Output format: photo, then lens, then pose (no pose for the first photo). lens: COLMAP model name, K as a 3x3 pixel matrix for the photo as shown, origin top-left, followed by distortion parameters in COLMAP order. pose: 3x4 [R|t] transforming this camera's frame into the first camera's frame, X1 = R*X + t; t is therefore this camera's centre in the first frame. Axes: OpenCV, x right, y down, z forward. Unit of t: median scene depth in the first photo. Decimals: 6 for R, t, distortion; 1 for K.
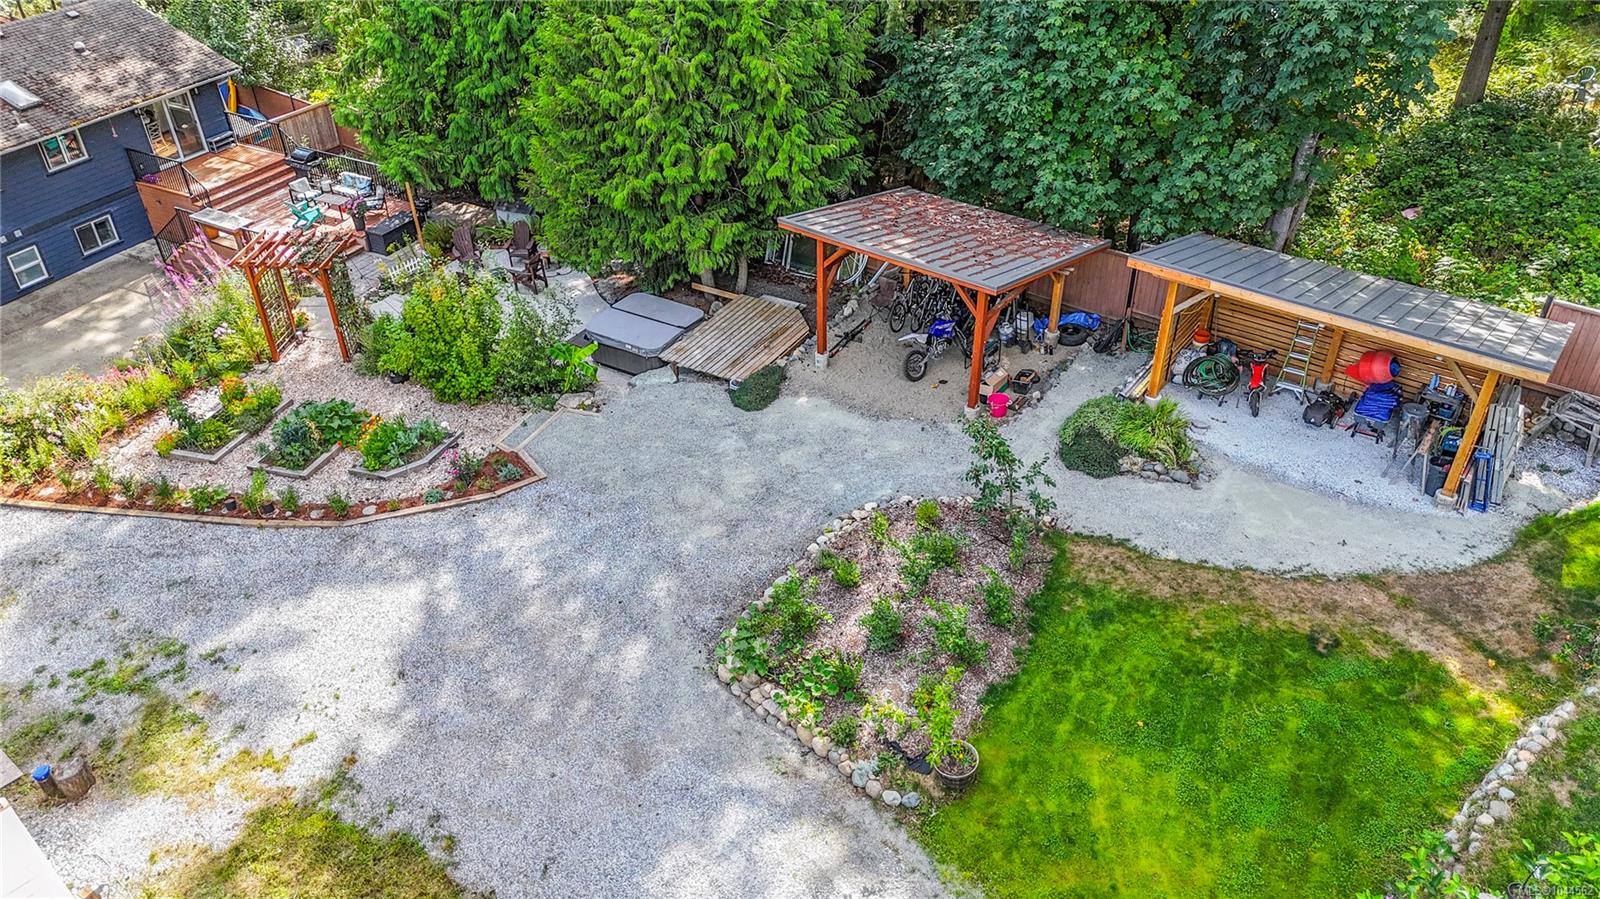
lens RADIAL K [[1177.4, 0, 807.6], [0, 1177.4, 448.8], [0, 0, 1]] dist [0.055799, -0.042282]
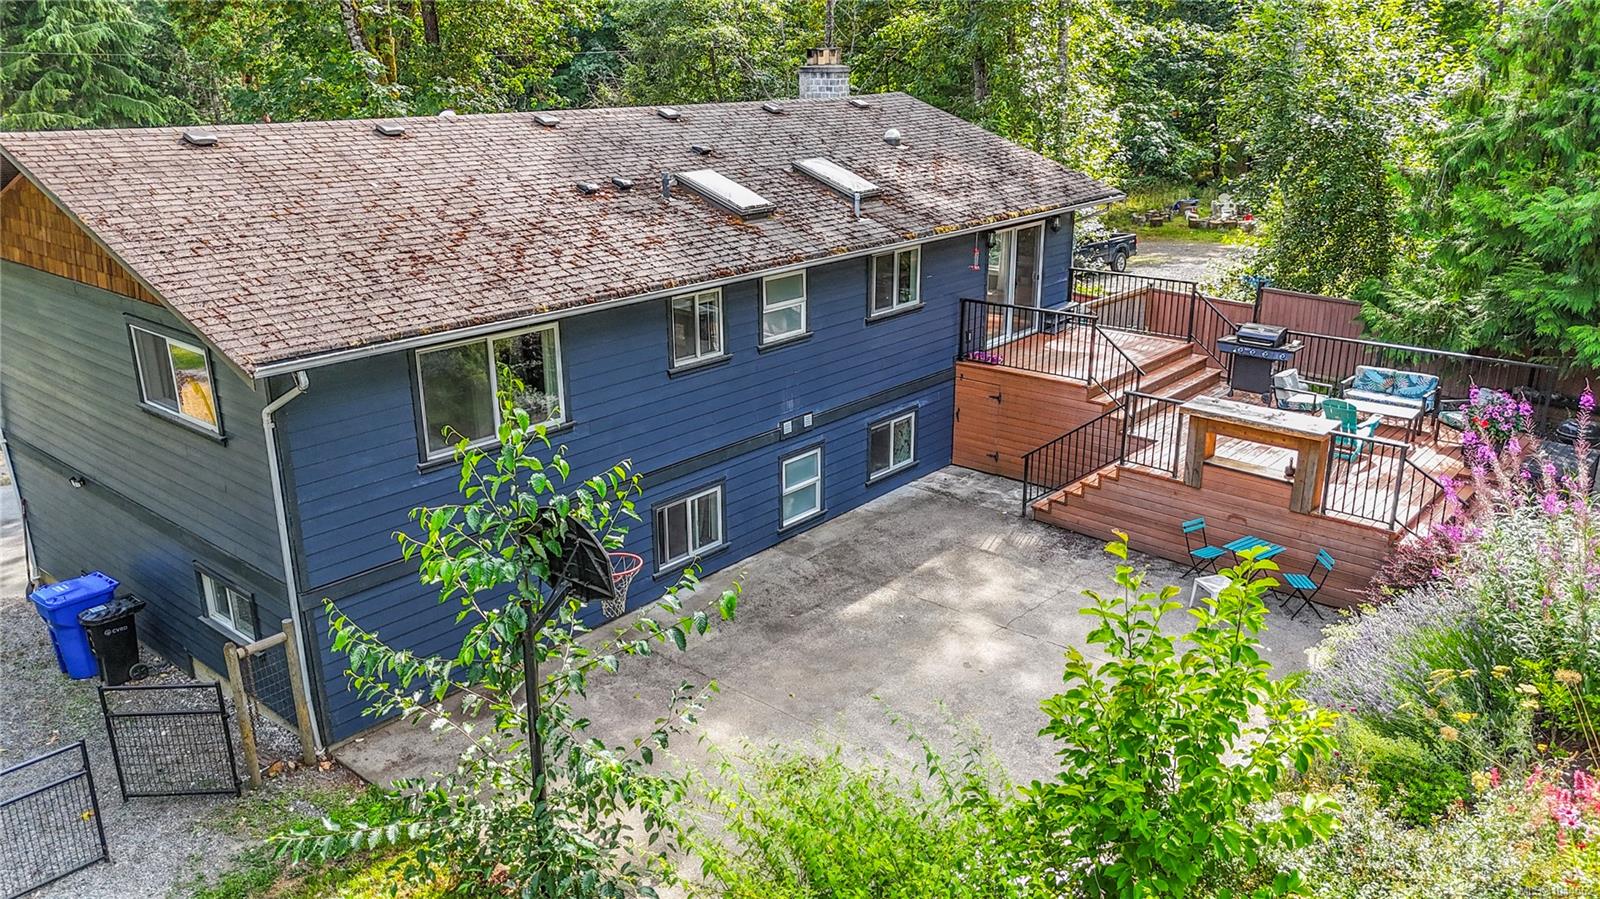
lens RADIAL K [[1177.4, 0, 801.0], [0, 1177.4, 445.9], [0, 0, 1]] dist [0.055799, -0.042282]
pose [[0.974778, 0.076924, -0.209501, -0.662580], [-0.133546, 0.953158, -0.271394, -0.038857], [0.178811, 0.292527, 0.939390, 0.631362]]
